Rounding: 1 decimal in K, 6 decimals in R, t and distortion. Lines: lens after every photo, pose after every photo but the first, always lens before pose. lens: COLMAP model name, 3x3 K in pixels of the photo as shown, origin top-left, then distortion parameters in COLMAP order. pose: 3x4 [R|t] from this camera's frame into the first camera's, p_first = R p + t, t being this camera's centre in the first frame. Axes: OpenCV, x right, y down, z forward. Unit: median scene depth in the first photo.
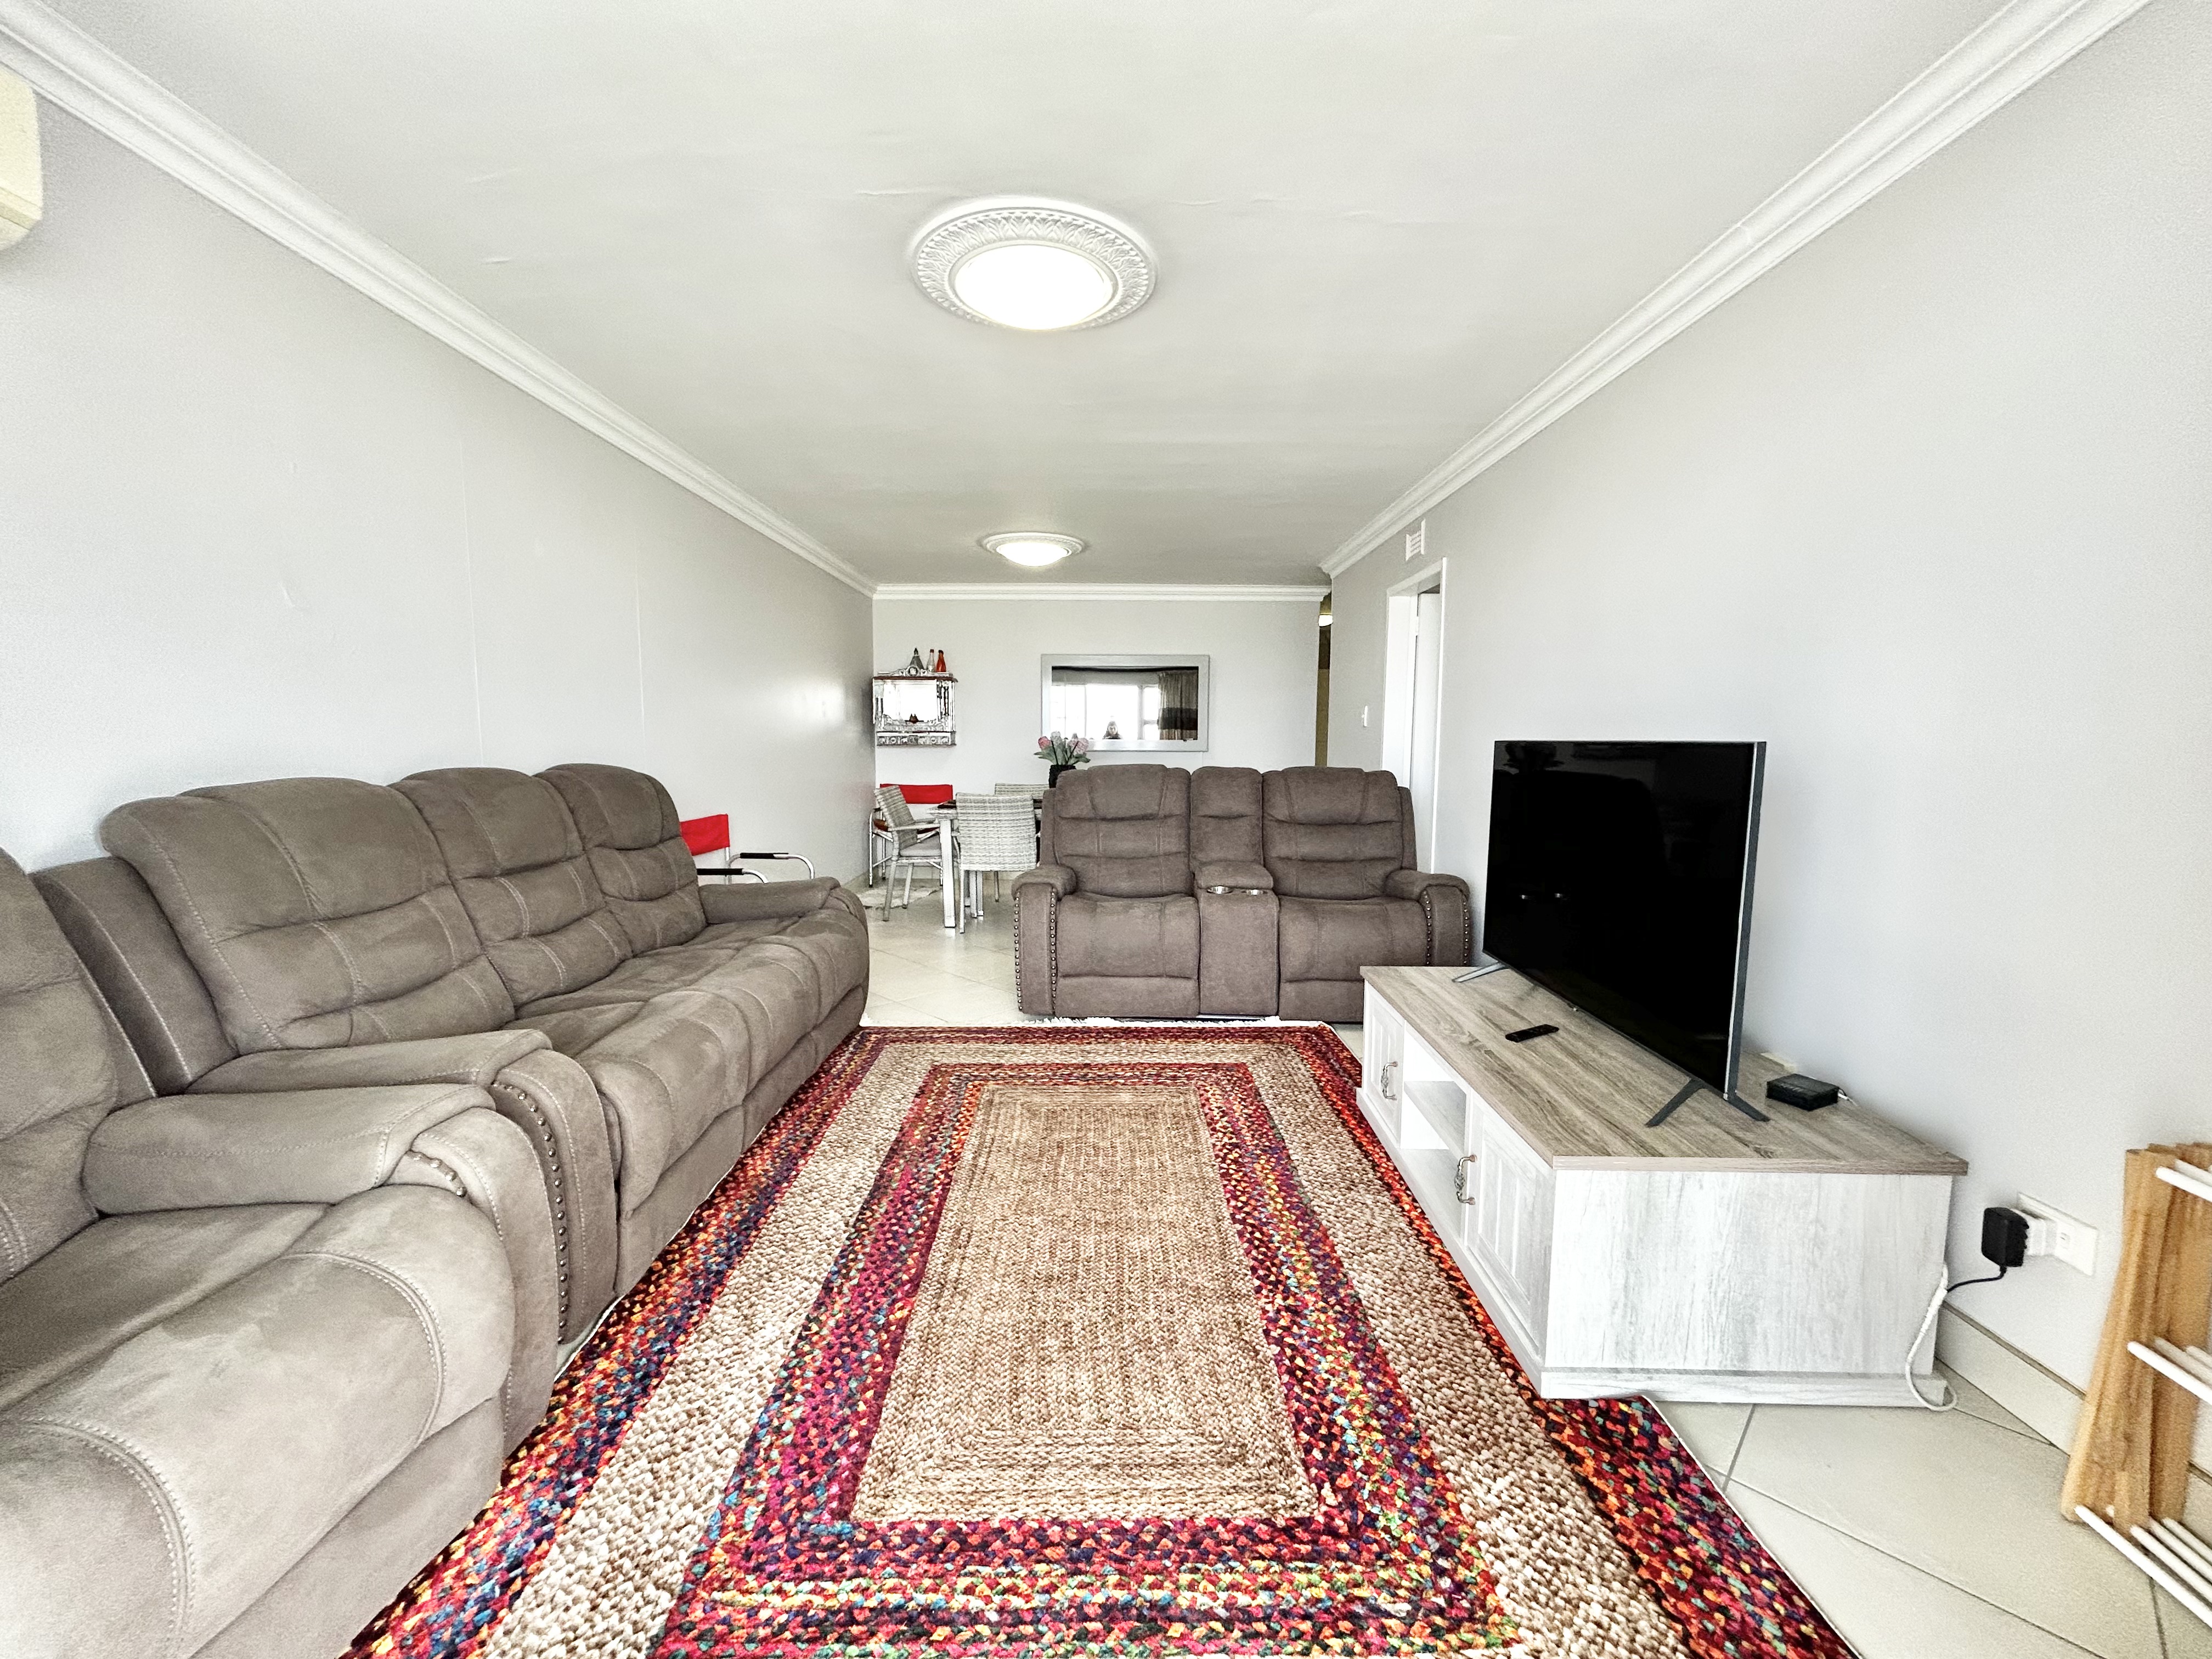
lens RADIAL K [[881.4, 0, 1106.7], [0, 881.4, 827.0], [0, 0, 1]] dist [-0.004264, -0.000104]
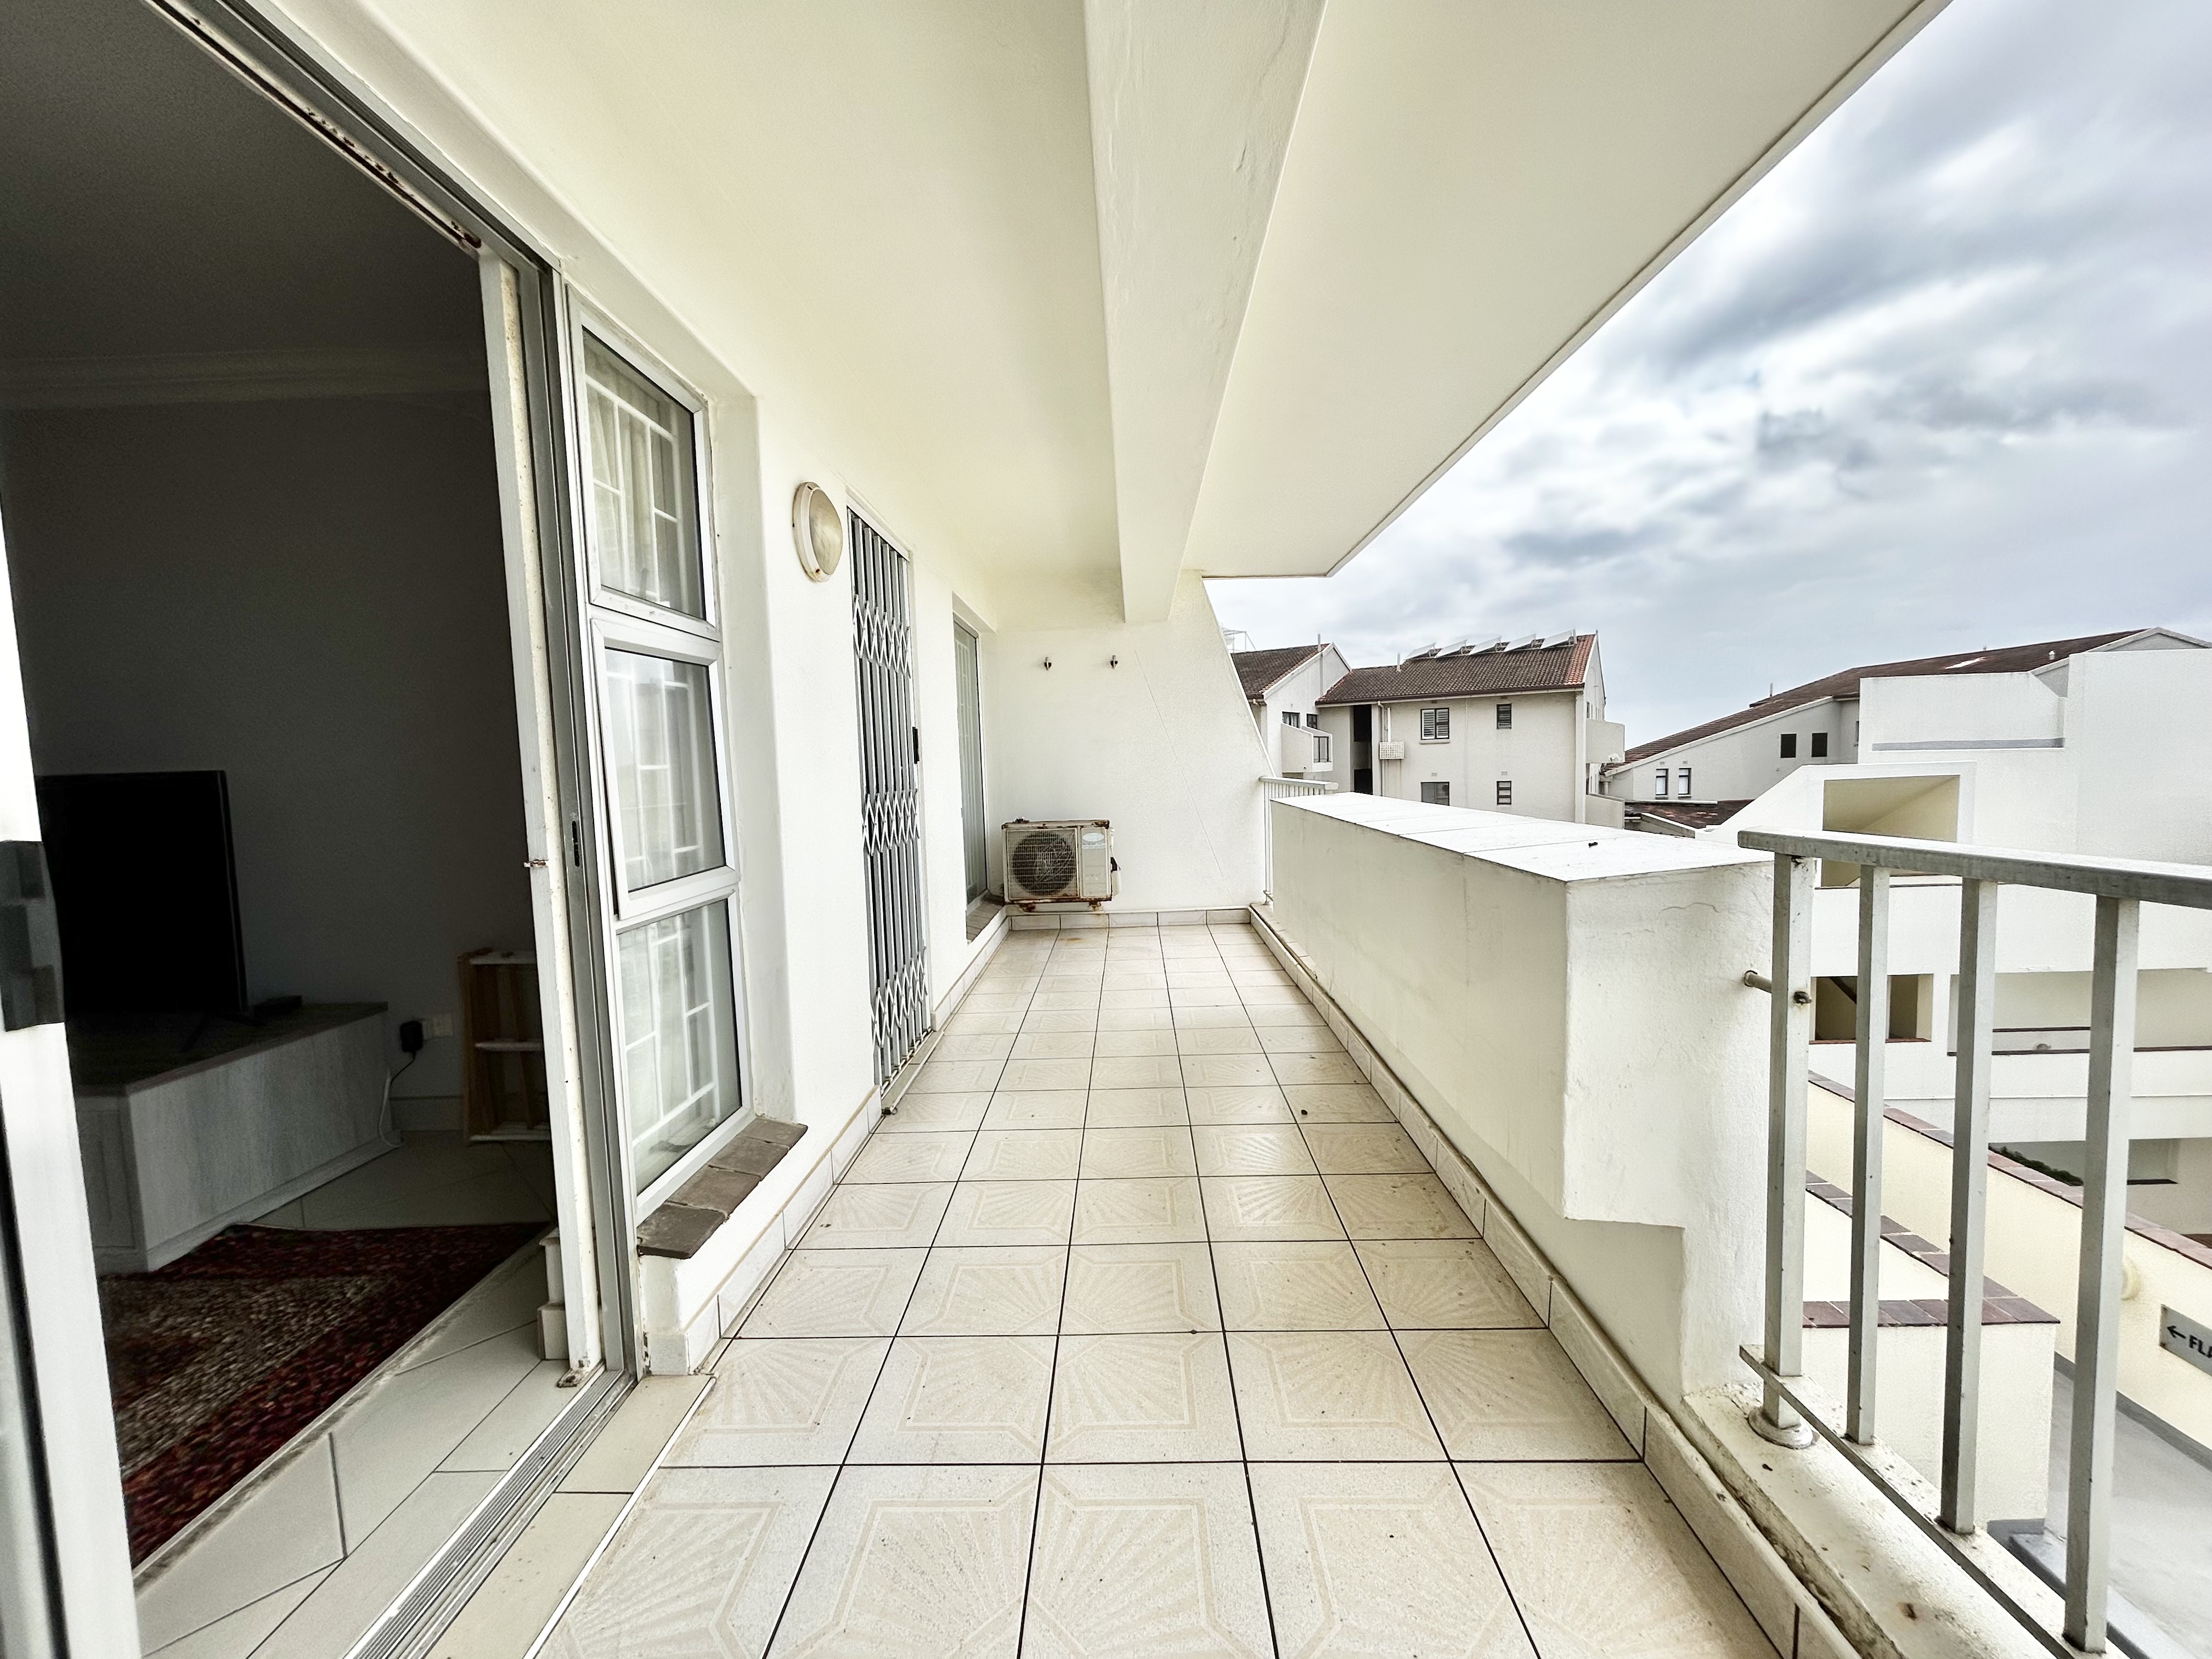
lens RADIAL K [[881.4, 0, 1100.4], [0, 881.4, 824.0], [0, 0, 1]] dist [-0.004264, -0.000104]
pose [[0.020291, -0.072770, 0.997142, -0.769588], [0.128071, 0.989320, 0.069593, 0.084350], [-0.991557, 0.126293, 0.029394, -0.556232]]
